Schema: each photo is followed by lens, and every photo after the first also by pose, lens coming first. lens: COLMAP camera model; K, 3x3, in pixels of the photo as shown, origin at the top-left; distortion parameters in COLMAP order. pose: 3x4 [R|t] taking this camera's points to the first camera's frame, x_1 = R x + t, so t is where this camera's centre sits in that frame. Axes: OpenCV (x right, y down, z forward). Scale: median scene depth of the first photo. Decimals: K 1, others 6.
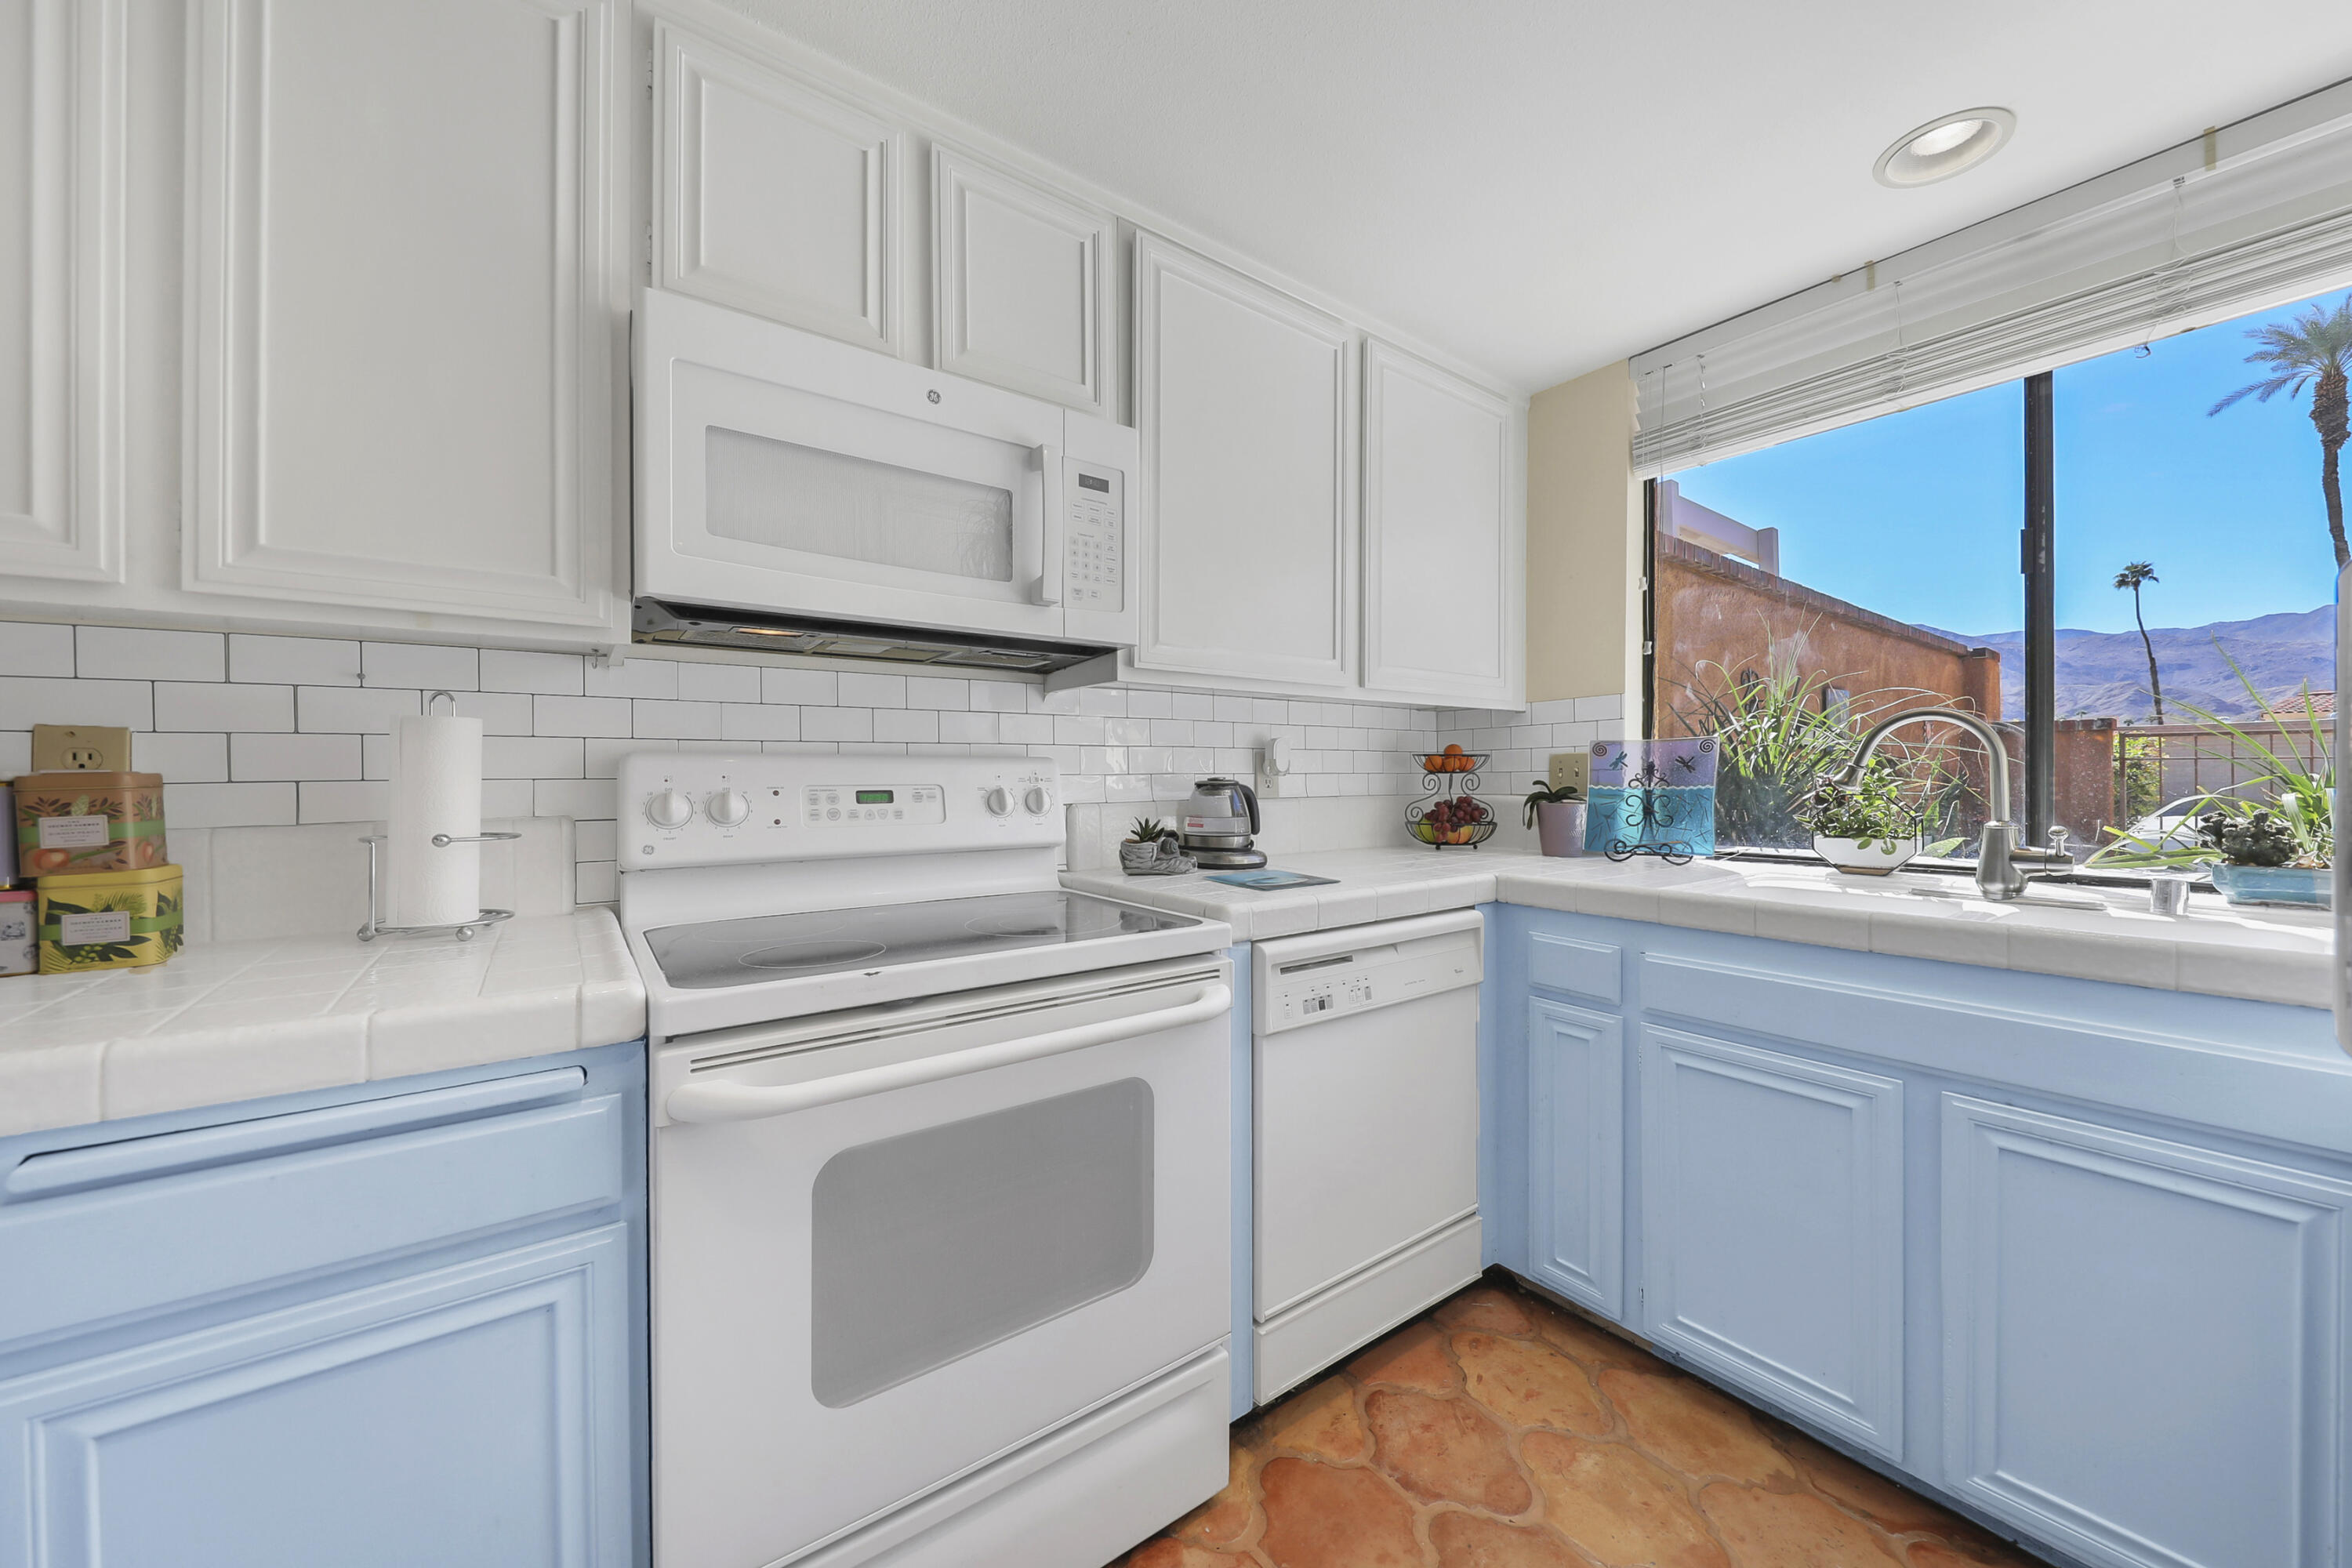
lens RADIAL K [[846.5, 0, 1176.0], [0, 846.5, 784.0], [0, 0, 1]] dist [-0.000489, -0.000013]
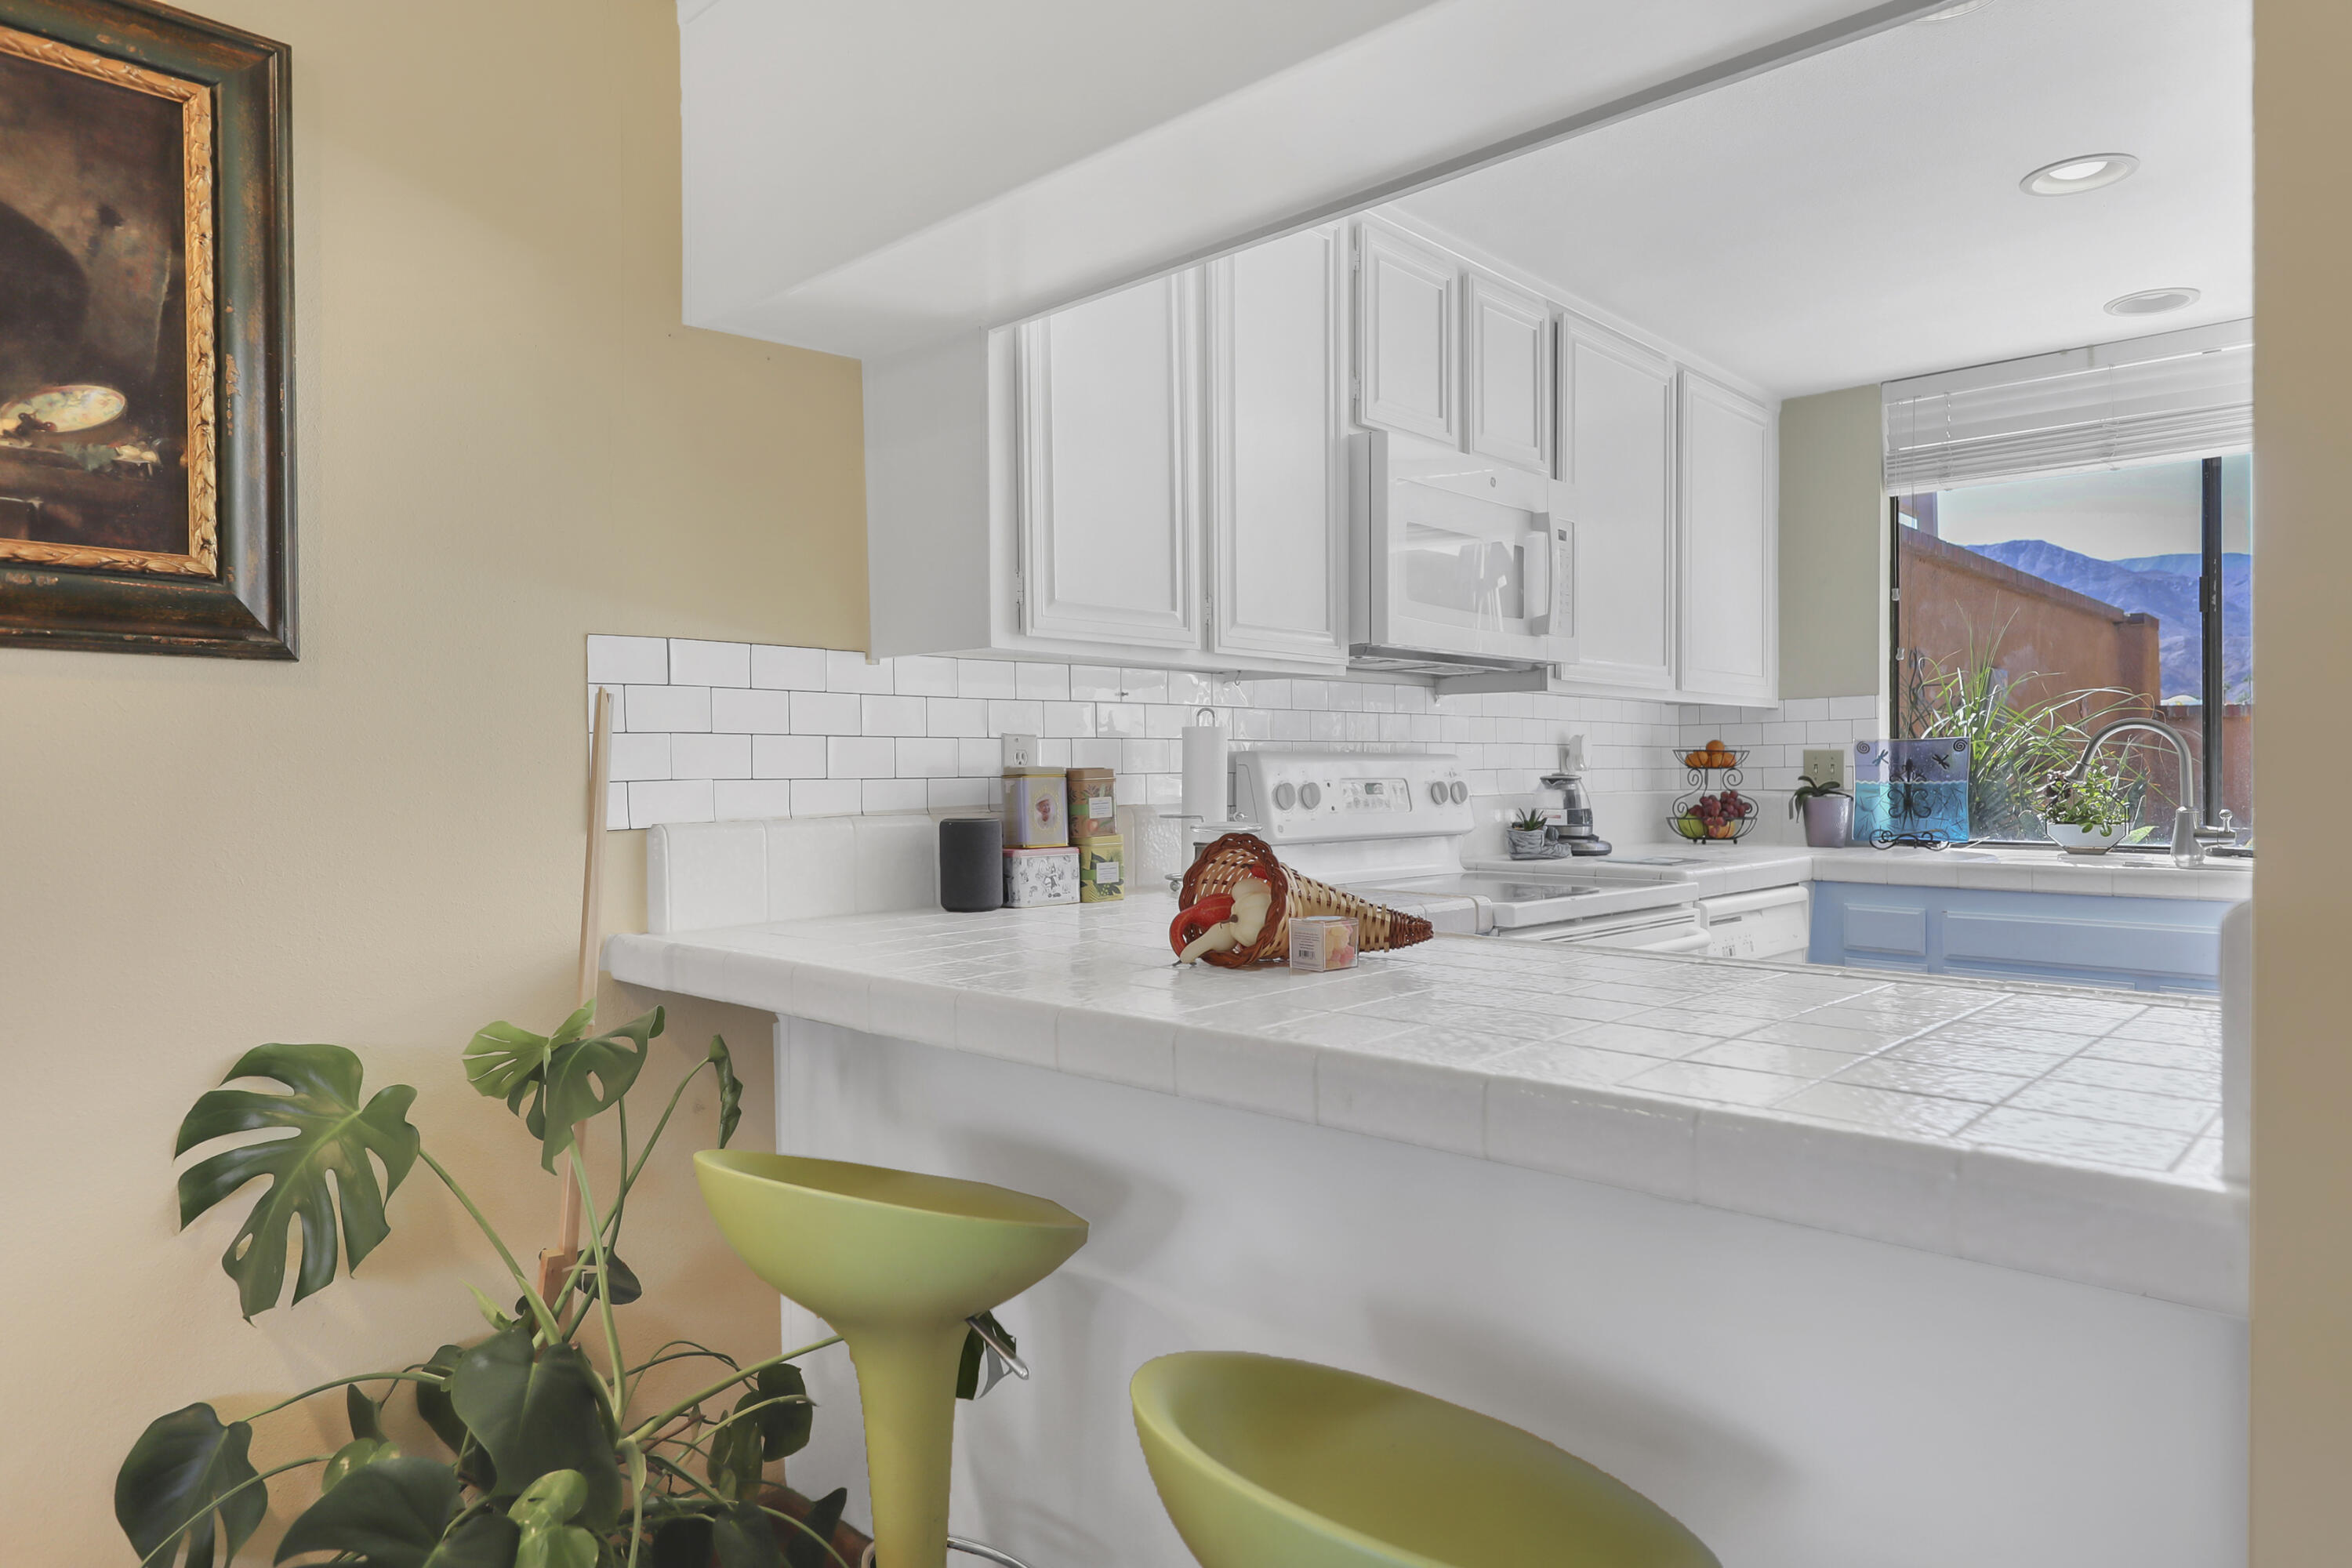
lens RADIAL K [[1426.6, 0, 1176.0], [0, 1426.6, 784.0], [0, 0, 1]] dist [-0.006370, 0.001305]
pose [[0.984980, -0.000354, 0.172671, -0.795601], [0.000351, 1.000000, 0.000047, 0.006667], [-0.172671, 0.000014, 0.984980, -0.753727]]
